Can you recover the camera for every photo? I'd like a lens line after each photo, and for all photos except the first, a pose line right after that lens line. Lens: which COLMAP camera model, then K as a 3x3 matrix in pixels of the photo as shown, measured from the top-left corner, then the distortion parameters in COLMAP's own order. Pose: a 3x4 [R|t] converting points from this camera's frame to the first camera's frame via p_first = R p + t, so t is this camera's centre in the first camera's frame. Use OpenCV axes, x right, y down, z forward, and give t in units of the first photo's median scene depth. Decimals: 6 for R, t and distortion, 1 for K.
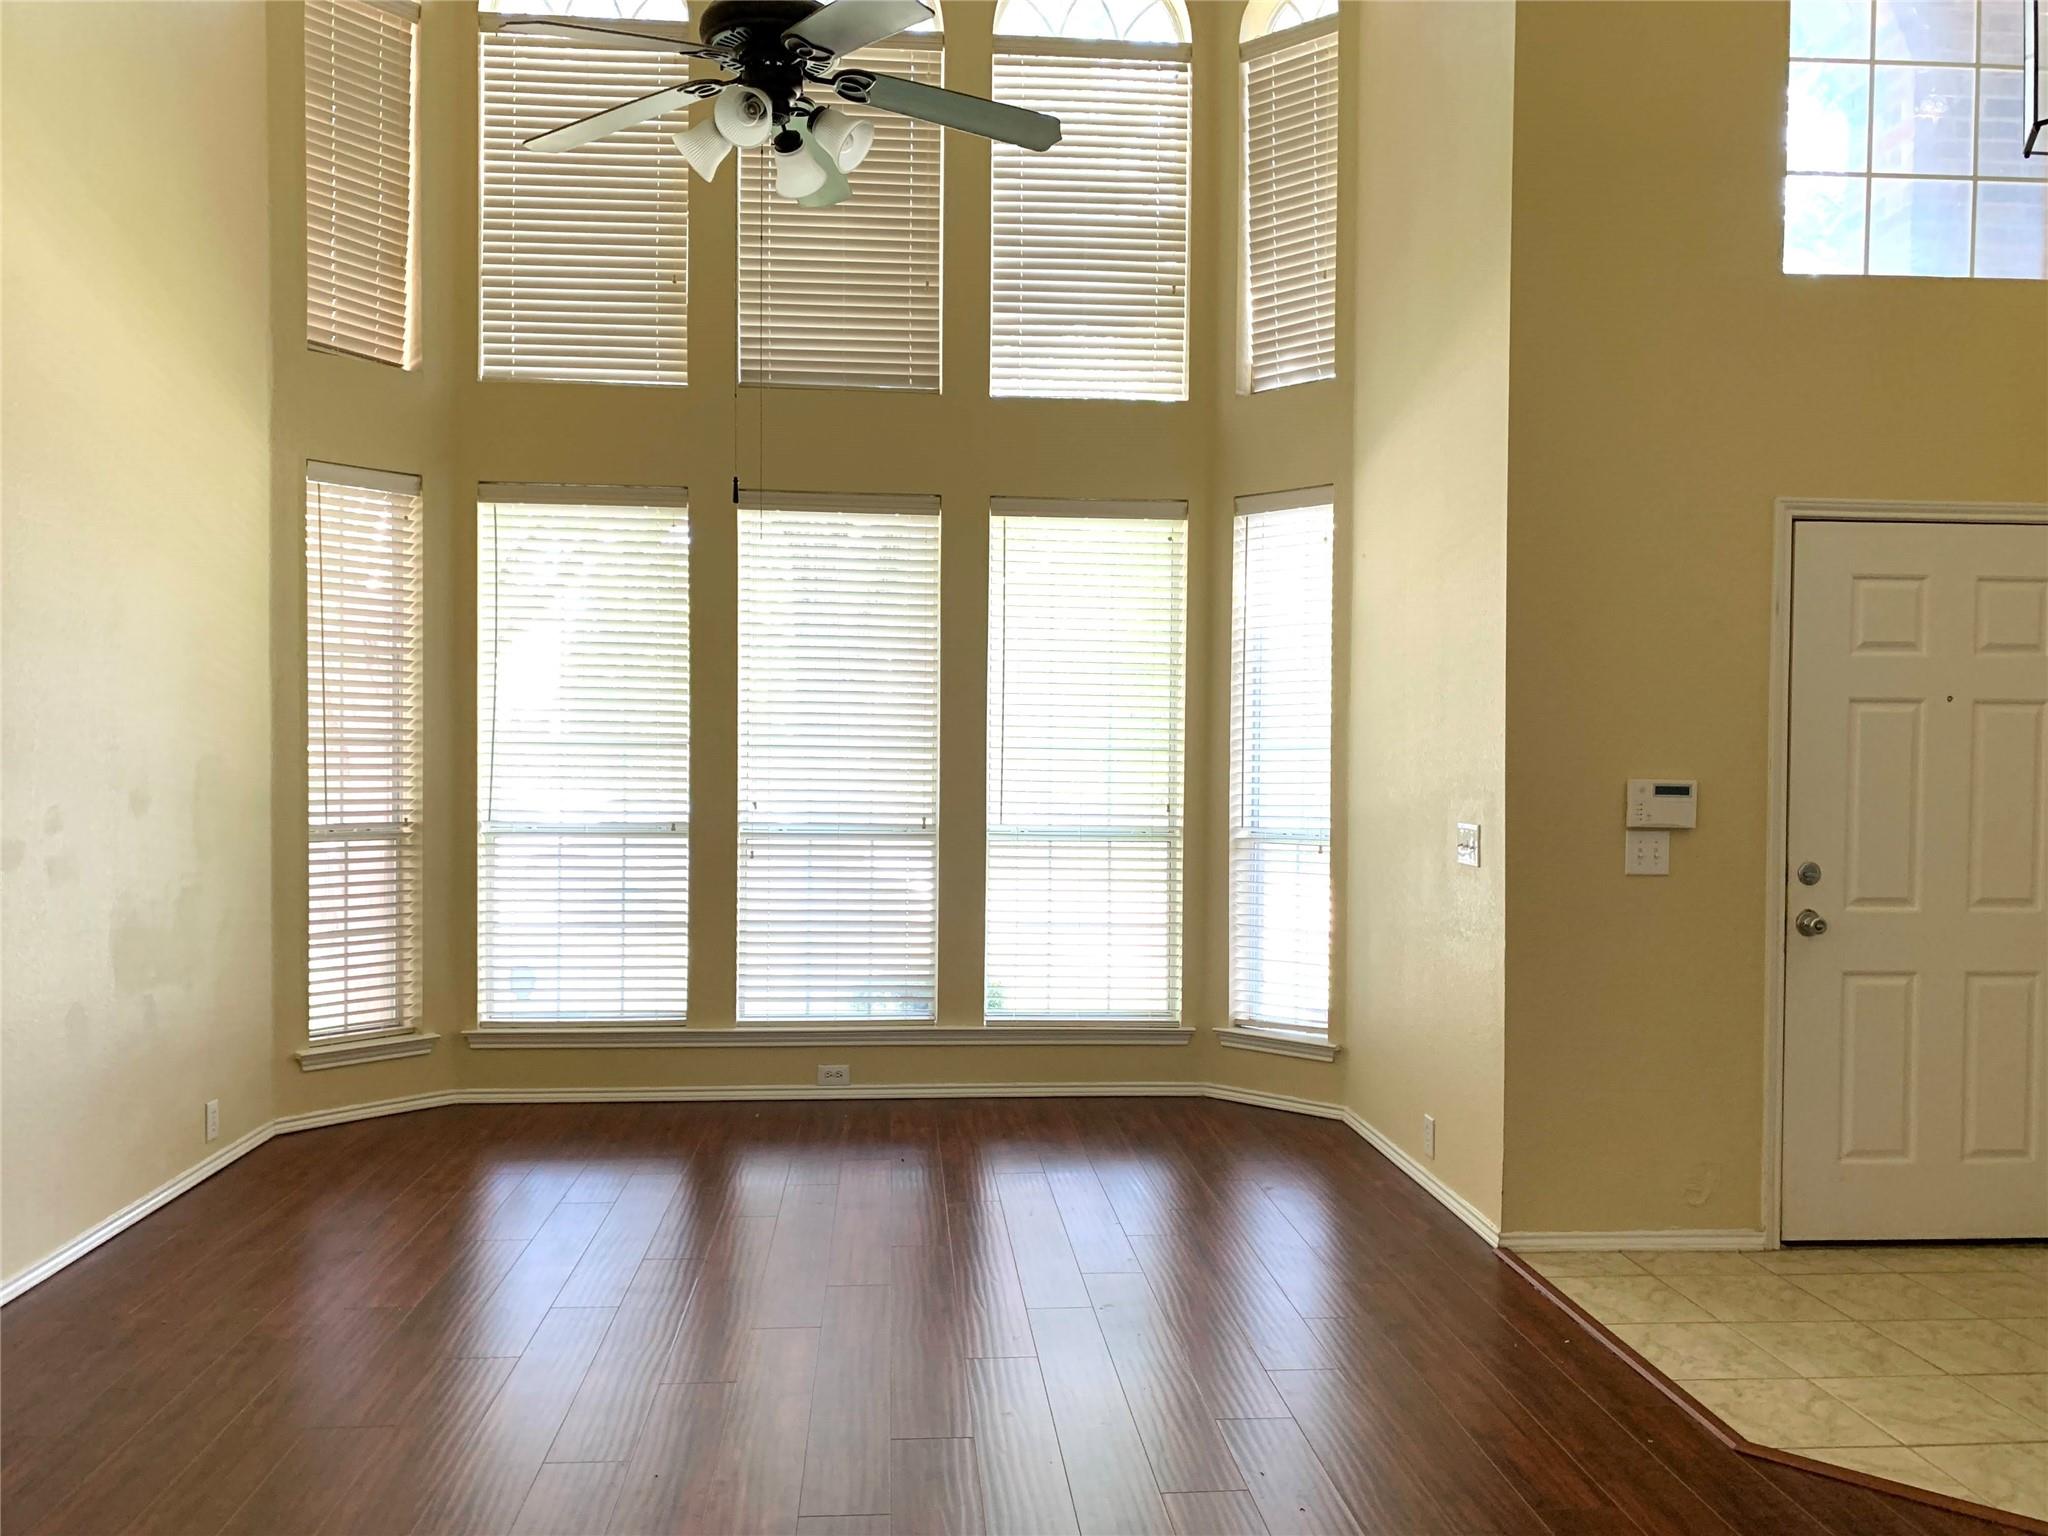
lens RADIAL K [[1576.6, 0, 1016.5], [0, 1576.6, 794.5], [0, 0, 1]] dist [0.024092, -0.004255]
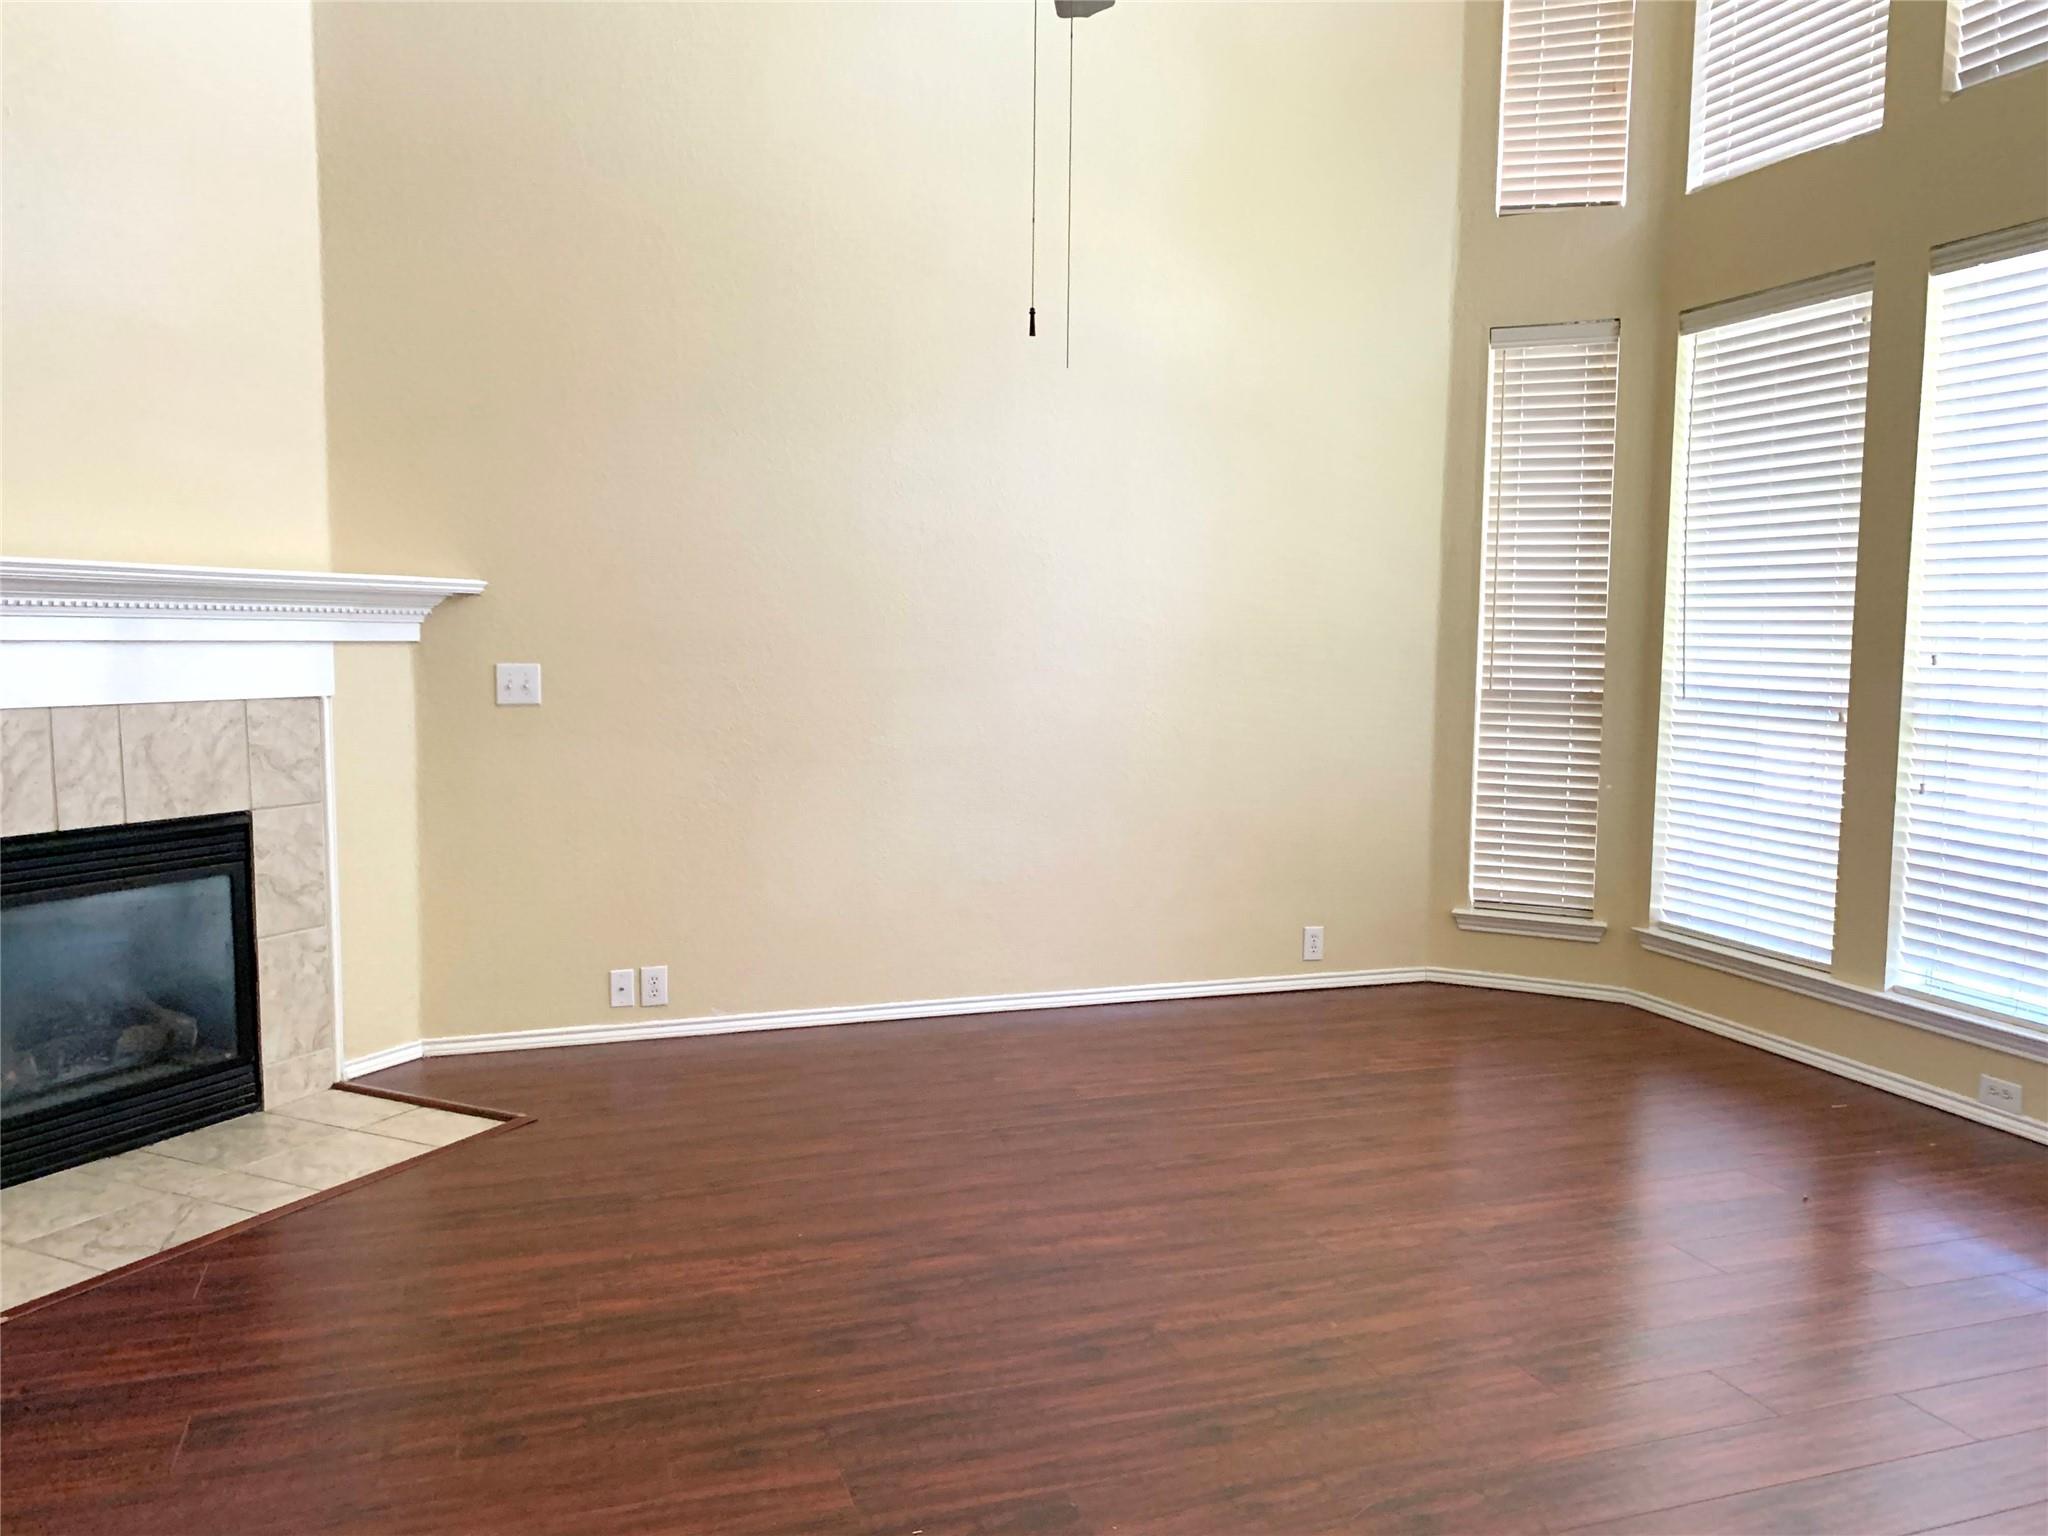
lens RADIAL K [[1584.3, 0, 1016.5], [0, 1584.3, 760.3], [0, 0, 1]] dist [0.006908, -0.000742]
pose [[0.247769, 0.074459, -0.965954, 0.457584], [-0.036390, 0.997054, 0.067522, 0.005018], [0.968135, 0.018421, 0.249749, 0.447676]]
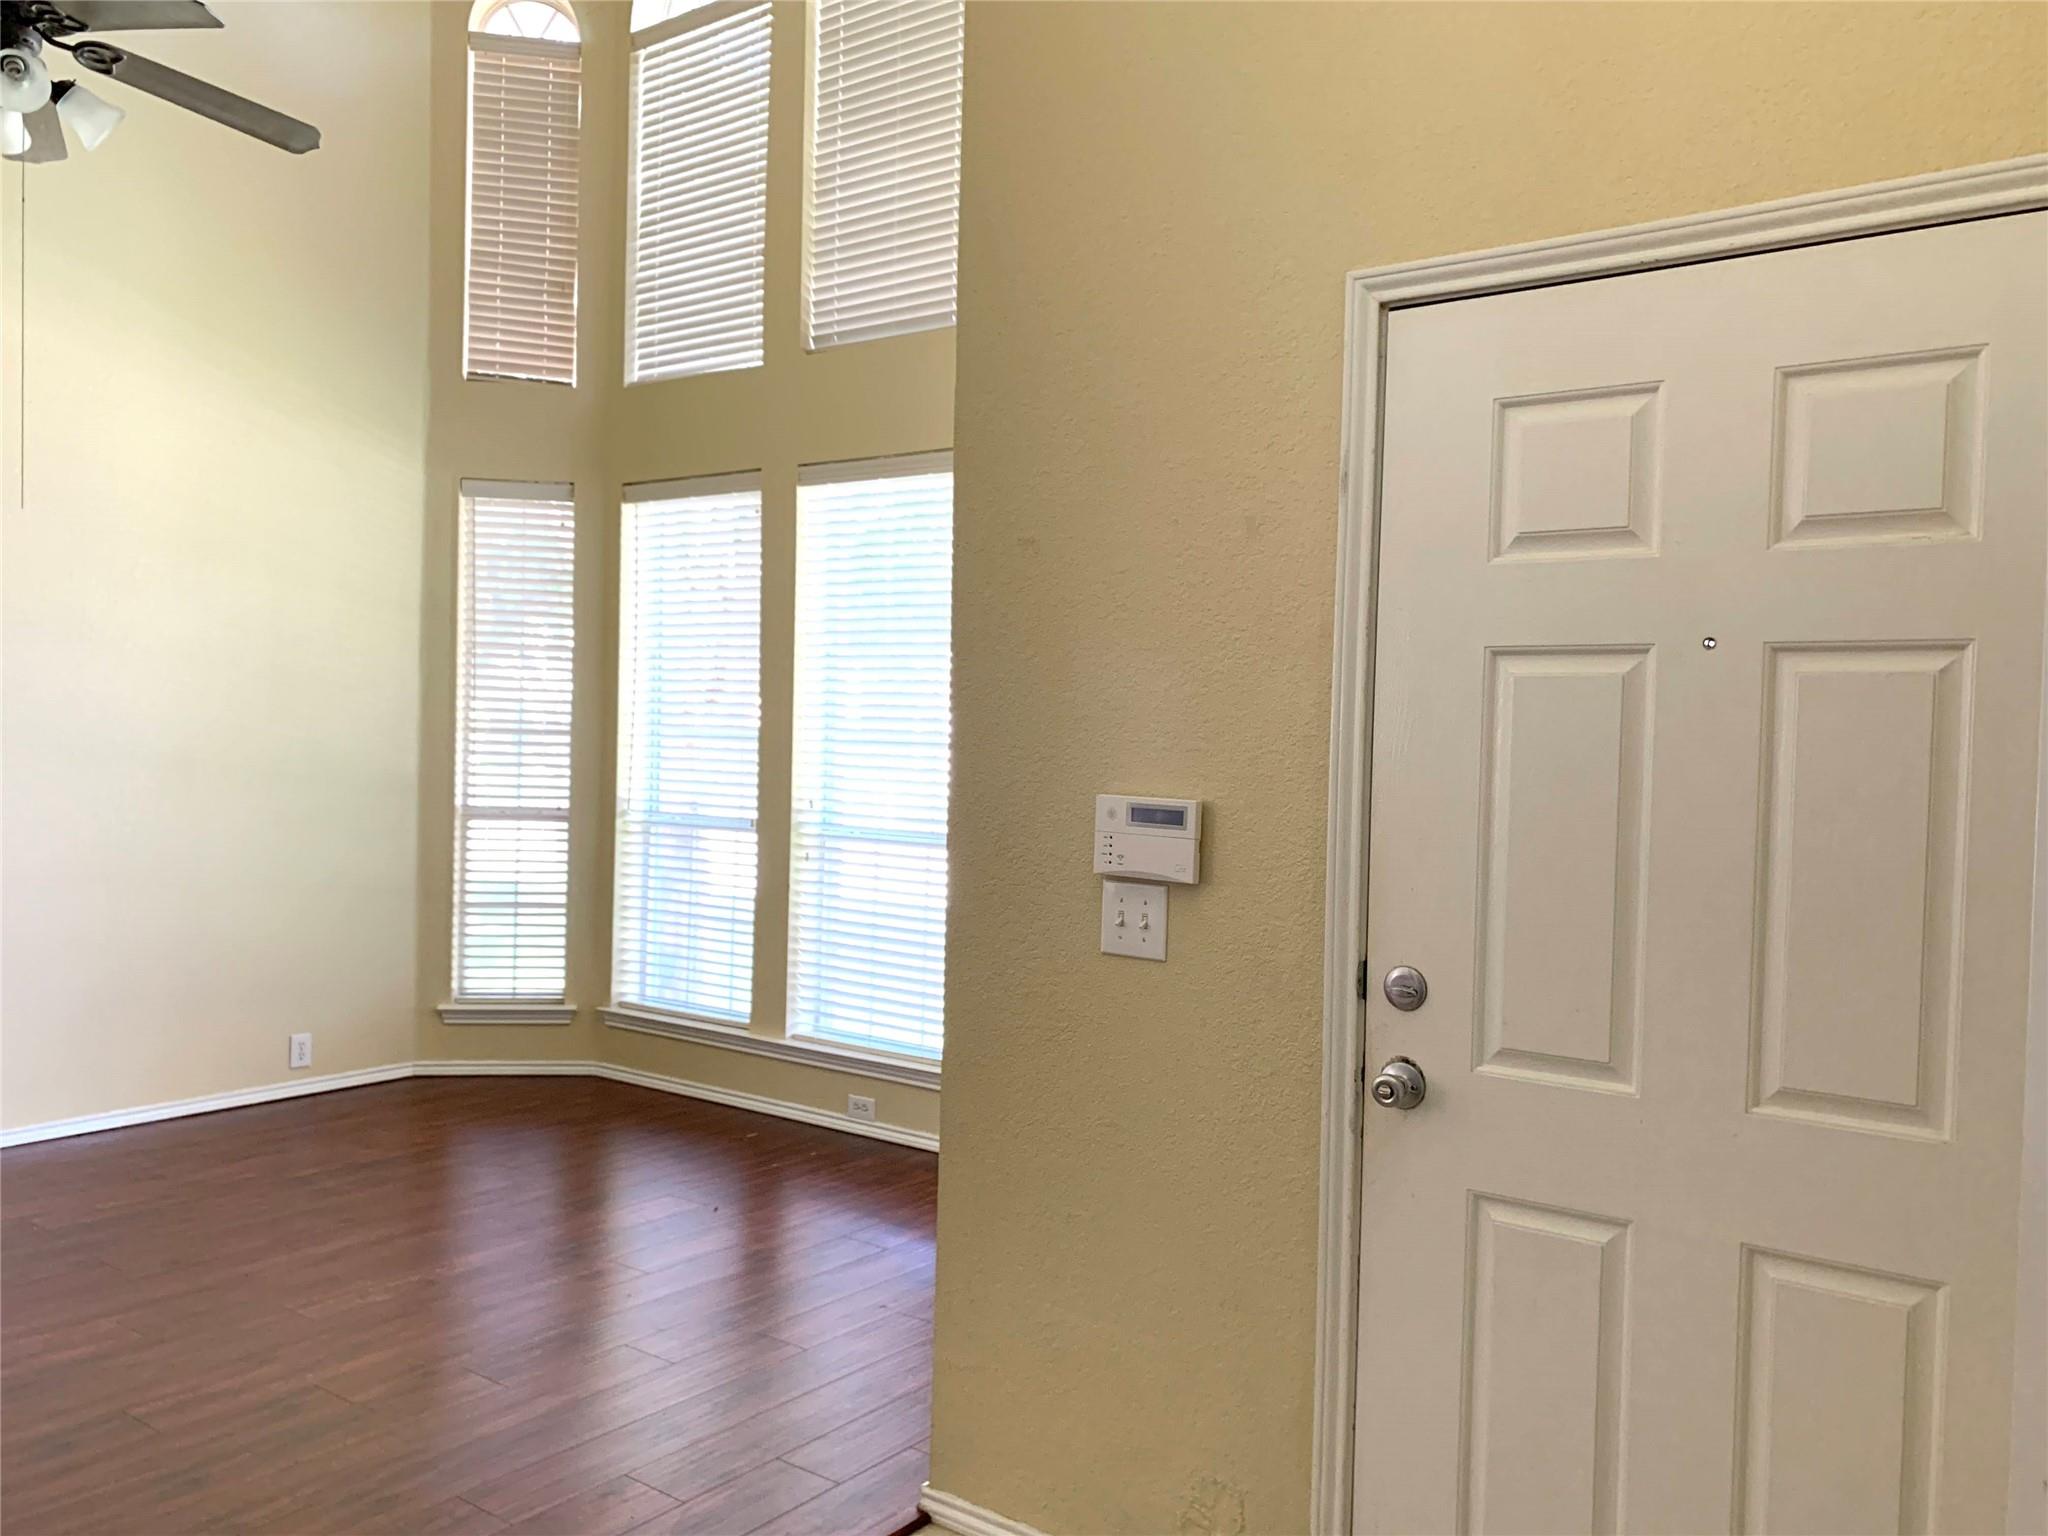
lens RADIAL K [[1576.6, 0, 1016.5], [0, 1576.6, 794.5], [0, 0, 1]] dist [0.024092, -0.004255]
pose [[0.753941, 0.031372, -0.656193, 0.570571], [-0.035703, 0.999340, 0.006757, -0.009563], [0.655972, 0.018334, 0.754563, 0.404940]]
